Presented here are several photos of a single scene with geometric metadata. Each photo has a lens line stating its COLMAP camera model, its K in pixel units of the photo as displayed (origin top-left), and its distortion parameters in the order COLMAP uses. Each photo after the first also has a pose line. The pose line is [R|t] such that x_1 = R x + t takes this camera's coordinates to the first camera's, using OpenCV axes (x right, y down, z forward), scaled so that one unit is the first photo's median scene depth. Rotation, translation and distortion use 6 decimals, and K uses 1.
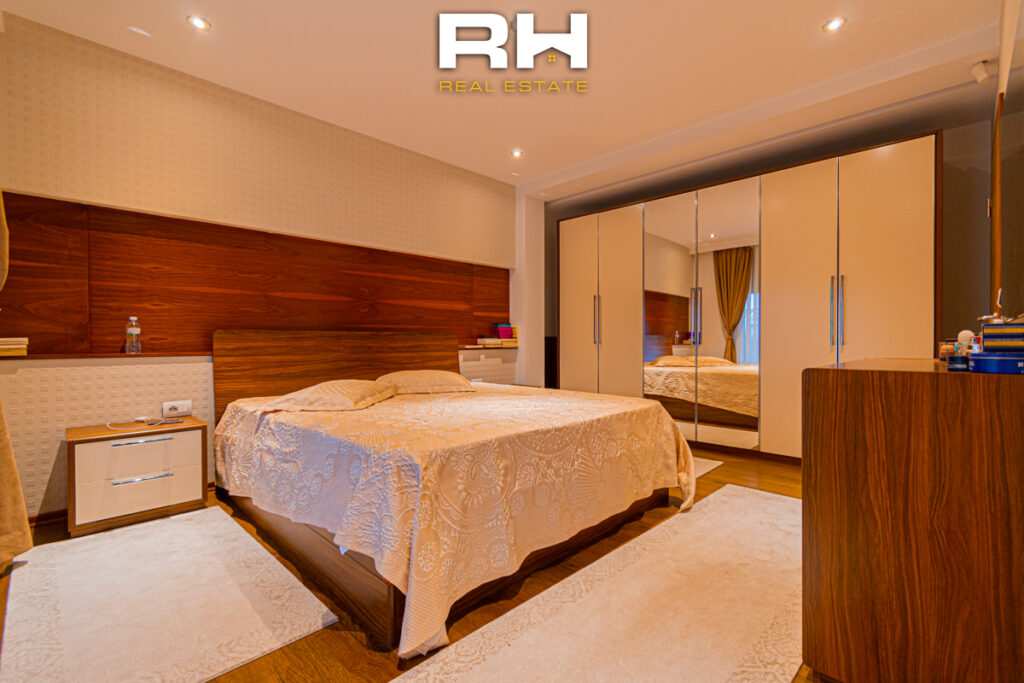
lens RADIAL K [[462.0, 0, 519.1], [0, 462.0, 342.7], [0, 0, 1]] dist [0.000593, 0.000478]
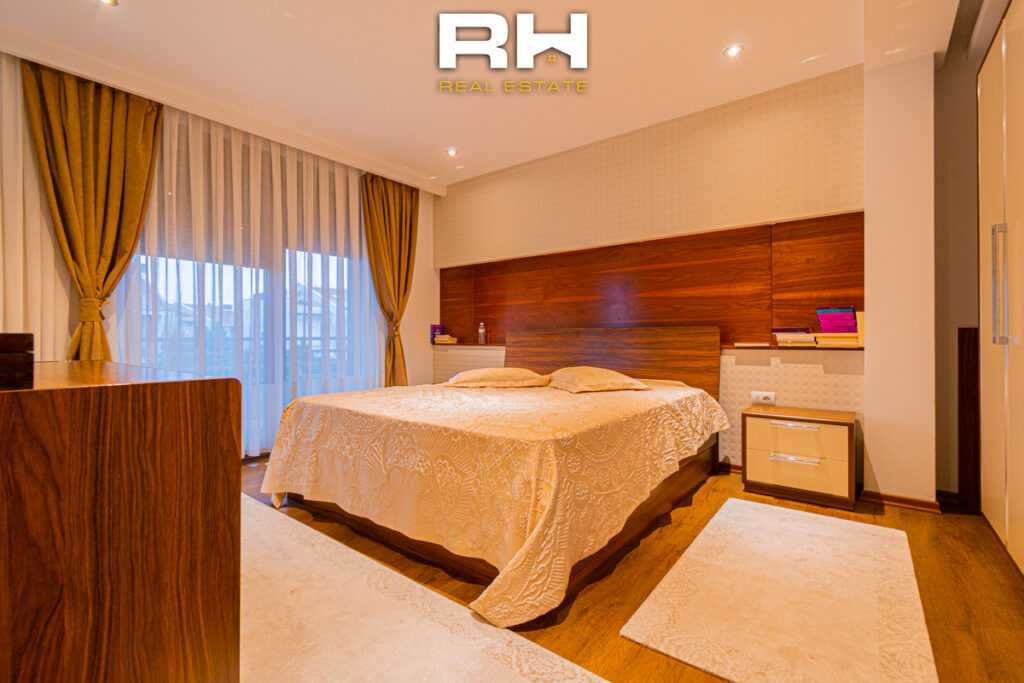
lens RADIAL K [[462.0, 0, 518.9], [0, 462.0, 337.5], [0, 0, 1]] dist [0.000593, 0.000478]
pose [[0.107615, 0.002666, -0.994189, 0.727507], [-0.003048, 0.999993, 0.002351, -0.003676], [0.994188, 0.002777, 0.107622, 0.739204]]
